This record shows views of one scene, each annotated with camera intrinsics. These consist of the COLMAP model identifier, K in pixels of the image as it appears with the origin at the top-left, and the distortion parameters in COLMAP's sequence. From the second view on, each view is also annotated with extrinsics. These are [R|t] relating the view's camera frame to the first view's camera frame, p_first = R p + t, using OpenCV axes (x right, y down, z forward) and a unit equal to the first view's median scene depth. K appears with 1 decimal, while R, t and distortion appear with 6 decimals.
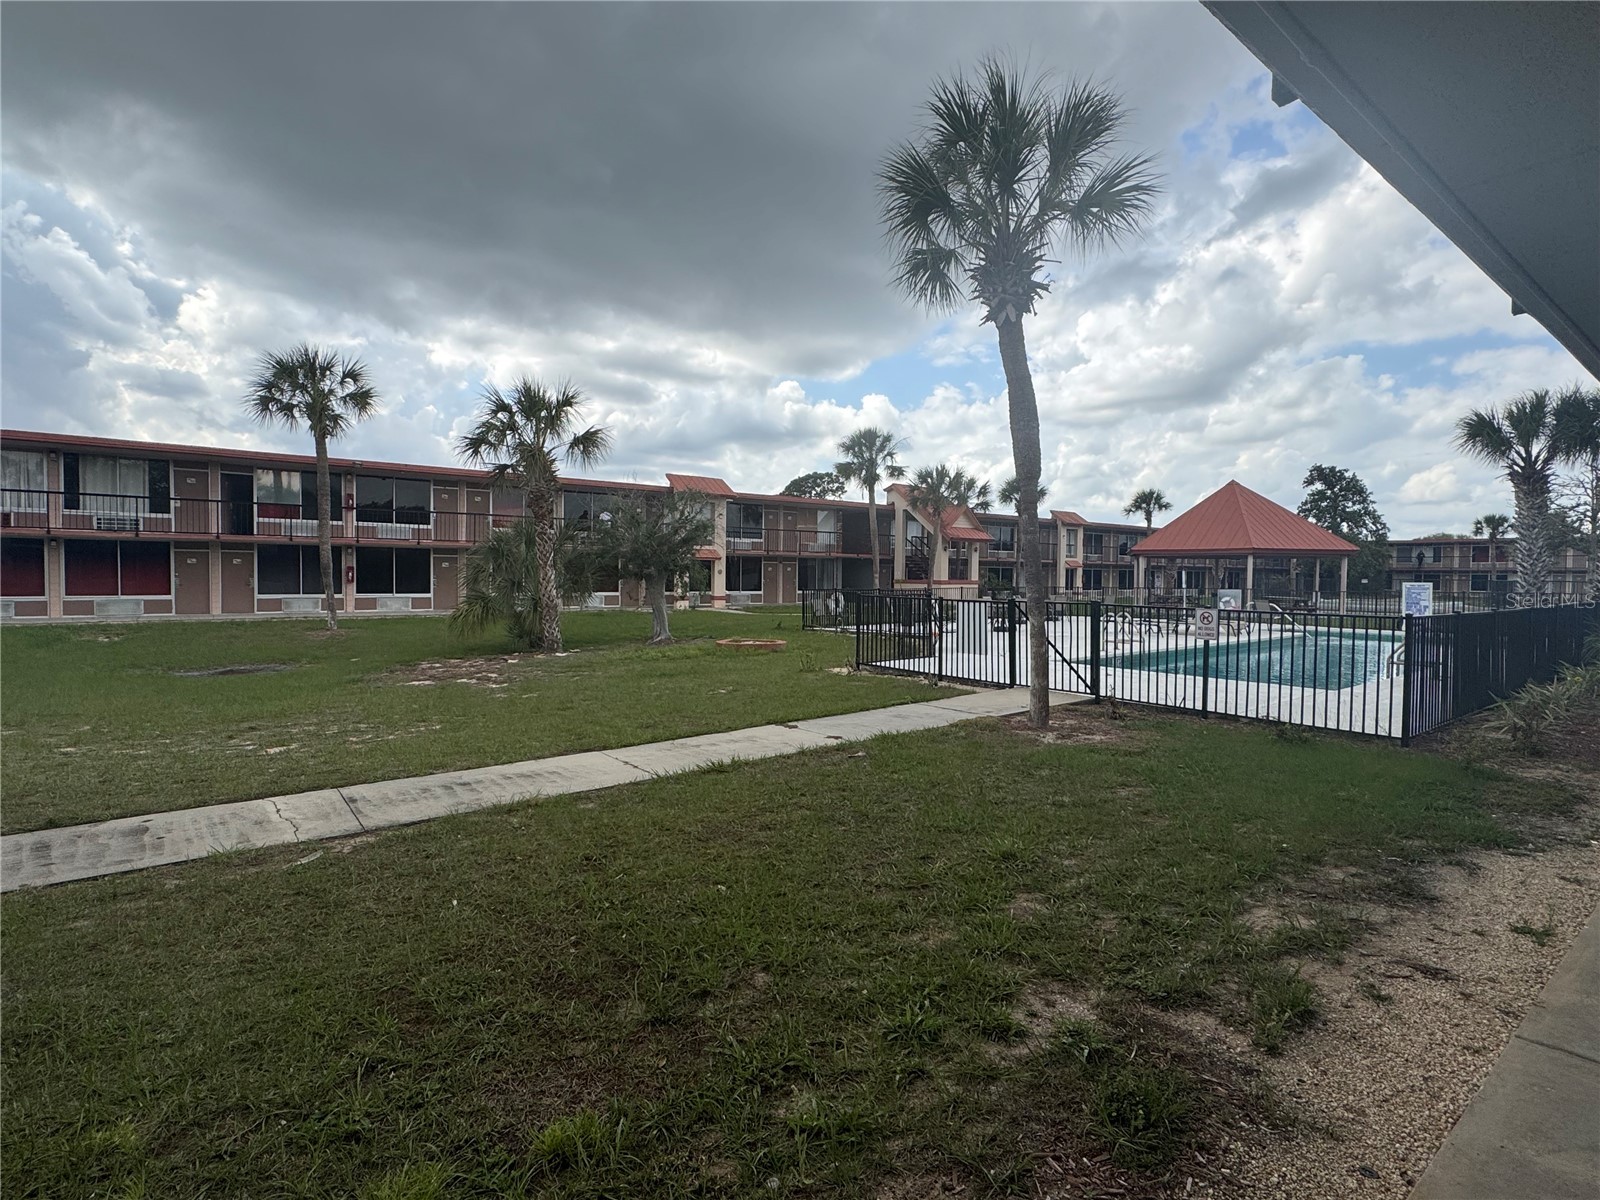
lens RADIAL K [[787.6, 0, 800.0], [0, 787.6, 600.0], [0, 0, 1]] dist [0.000639, -0.000822]
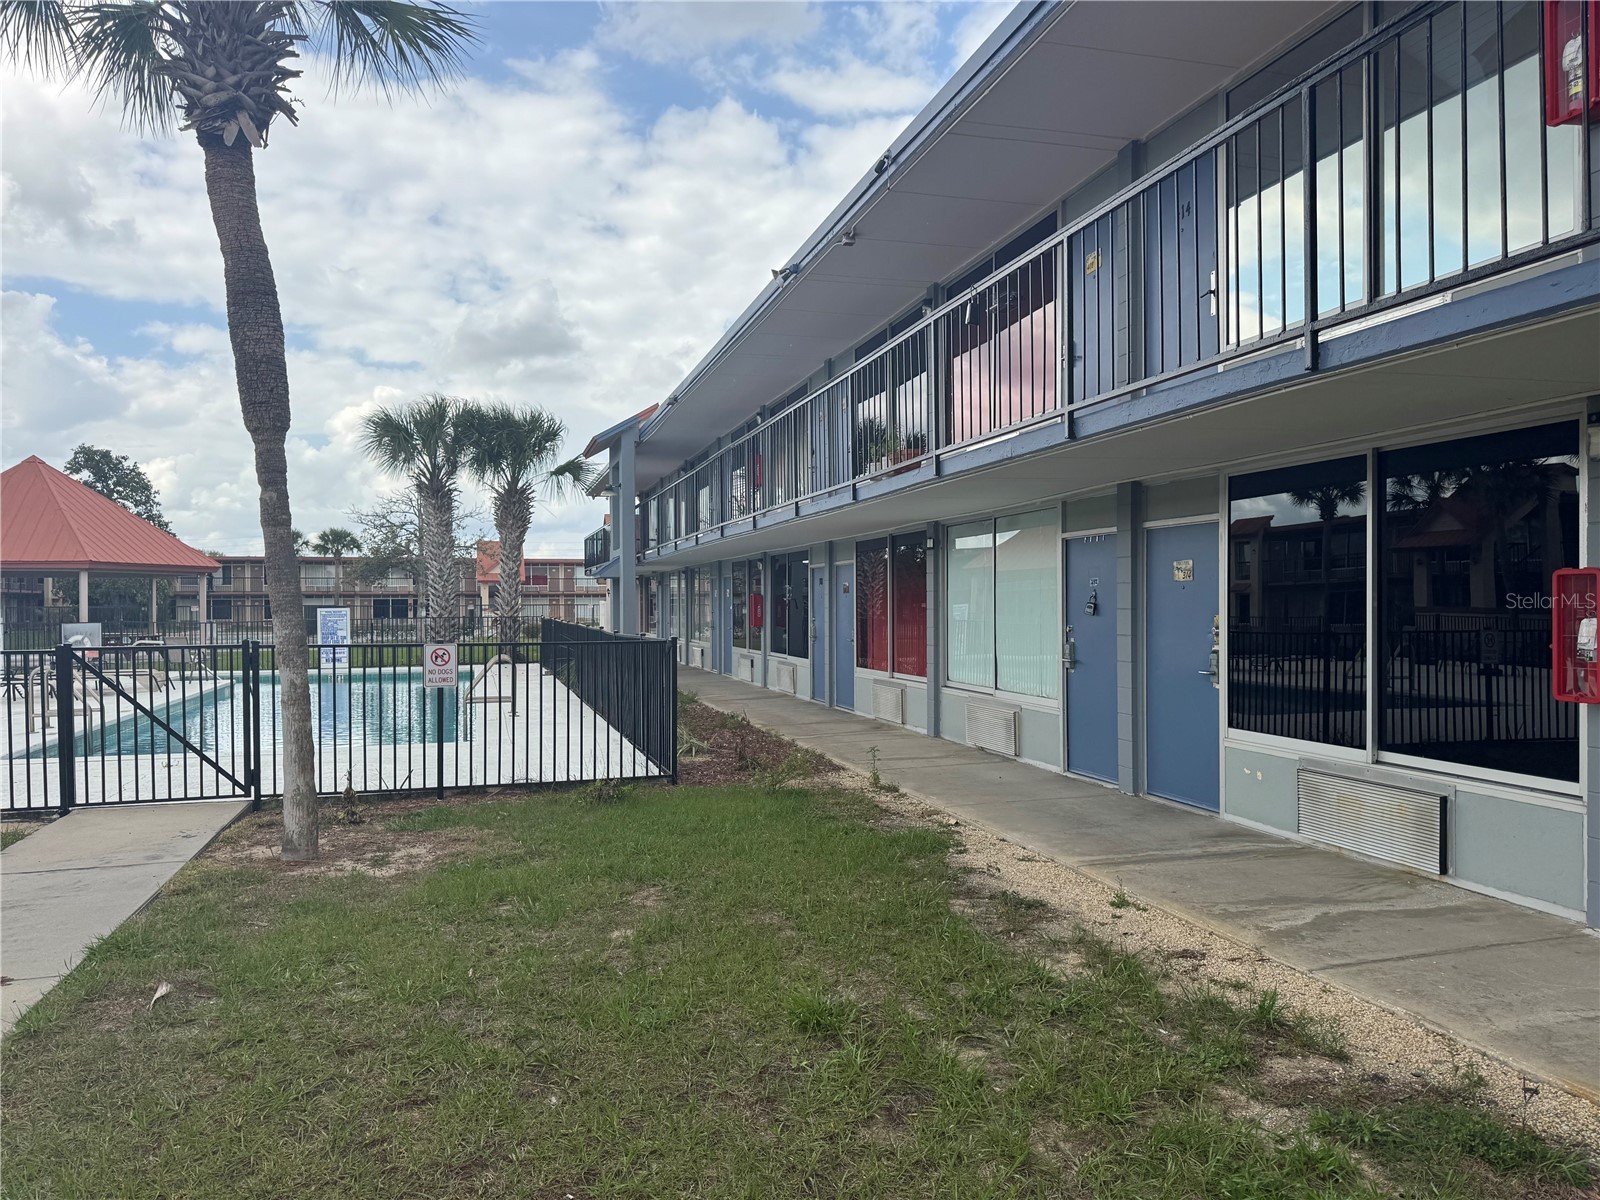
lens RADIAL K [[1117.1, 0, 800.0], [0, 1117.1, 600.0], [0, 0, 1]] dist [0.056767, -0.073536]
pose [[0.396859, -0.007706, 0.917847, -0.282646], [0.038677, 0.999217, -0.008334, -0.006532], [-0.917065, 0.038807, 0.396846, 0.296764]]
